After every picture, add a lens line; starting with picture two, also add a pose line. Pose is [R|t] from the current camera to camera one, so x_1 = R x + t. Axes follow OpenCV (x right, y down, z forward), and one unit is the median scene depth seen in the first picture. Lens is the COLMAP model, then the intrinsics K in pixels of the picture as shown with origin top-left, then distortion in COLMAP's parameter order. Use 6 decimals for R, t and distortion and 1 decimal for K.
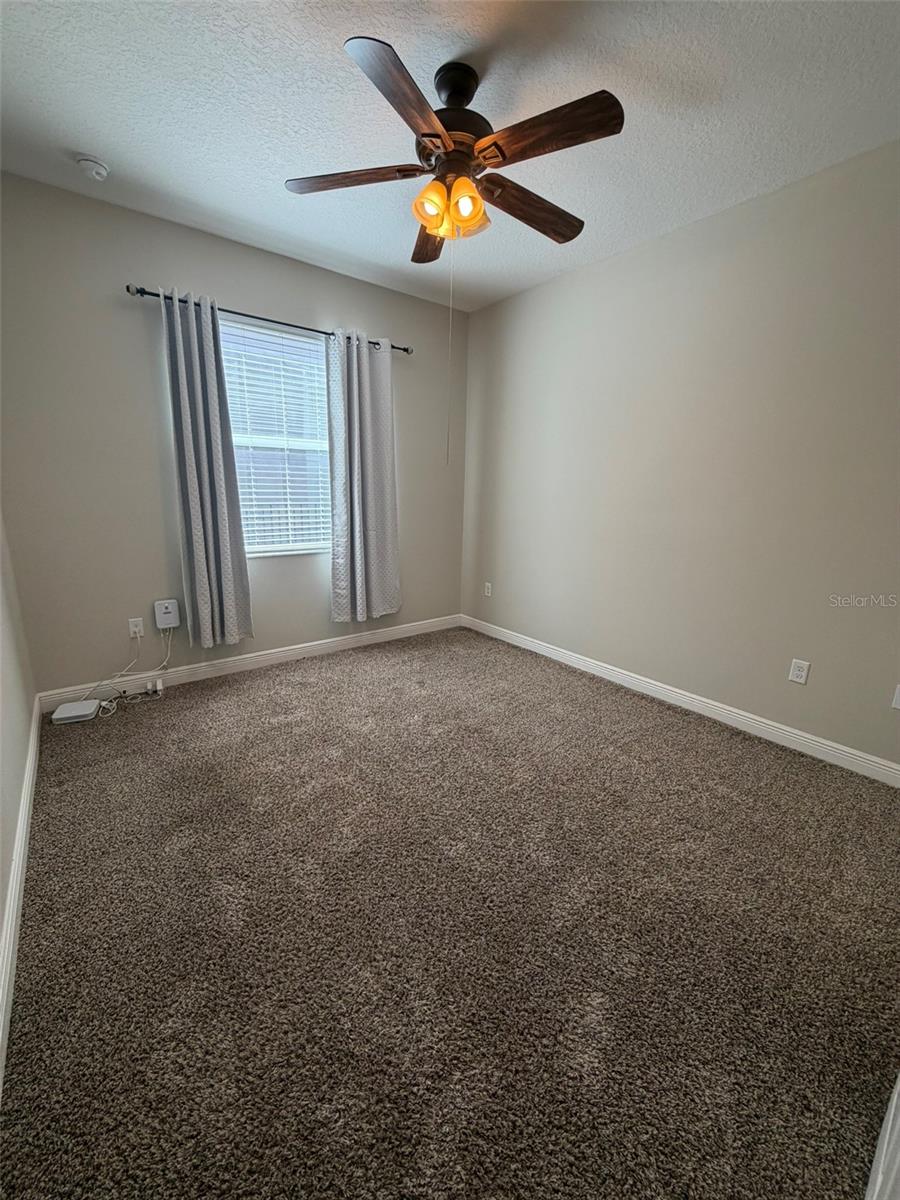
lens RADIAL K [[479.2, 0, 449.9], [0, 479.2, 598.2], [0, 0, 1]] dist [-0.000331, -0.000055]
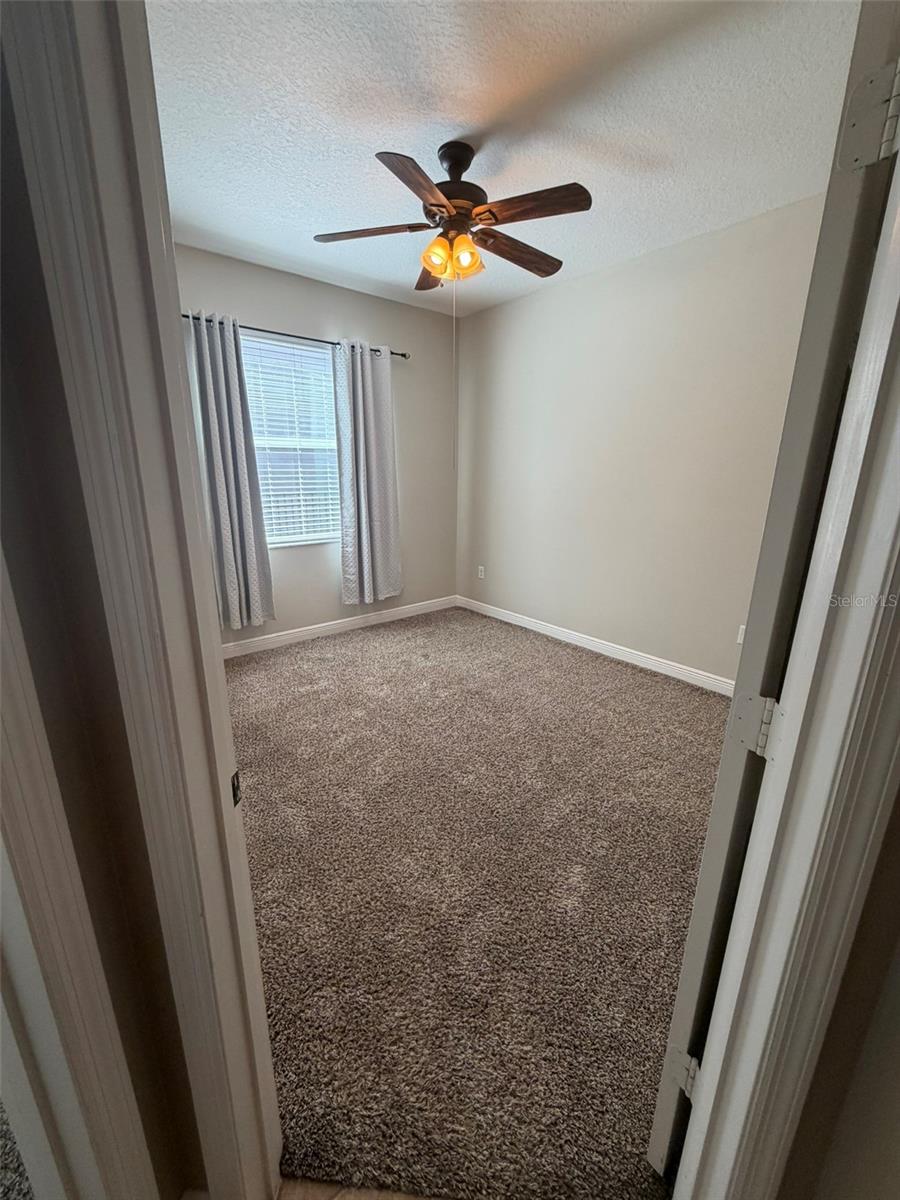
lens RADIAL K [[479.2, 0, 449.9], [0, 479.2, 598.2], [0, 0, 1]] dist [-0.000331, -0.000055]
pose [[0.999392, -0.021802, 0.027193, -0.036040], [0.020827, 0.999147, 0.035658, 0.001015], [-0.027947, -0.035070, 0.998994, -0.152725]]
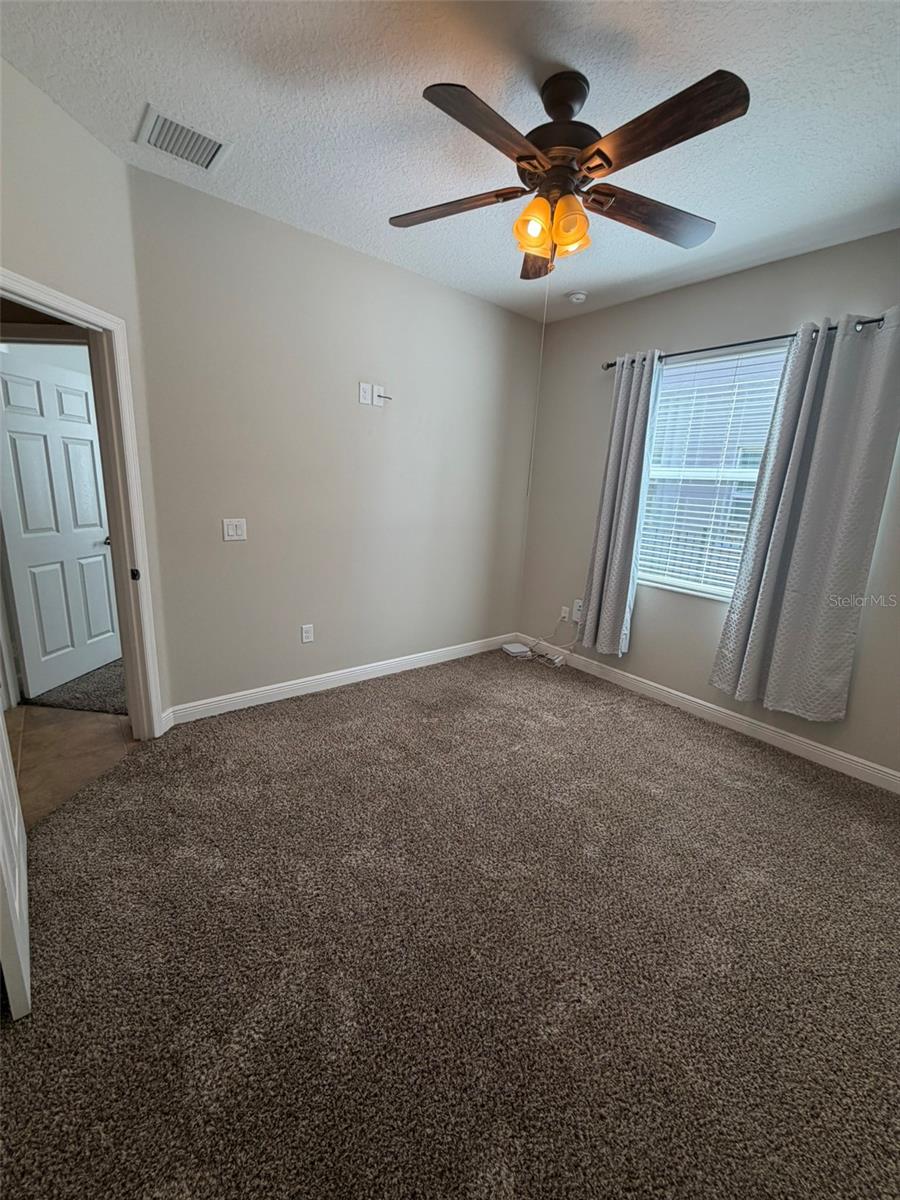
lens RADIAL K [[461.2, 0, 454.3], [0, 461.2, 597.2], [0, 0, 1]] dist [0.000181, 0.000002]
pose [[0.042976, 0.213158, -0.976072, 0.642521], [-0.291668, 0.937092, 0.191803, -0.153408], [0.955554, 0.276447, 0.102444, 0.592686]]
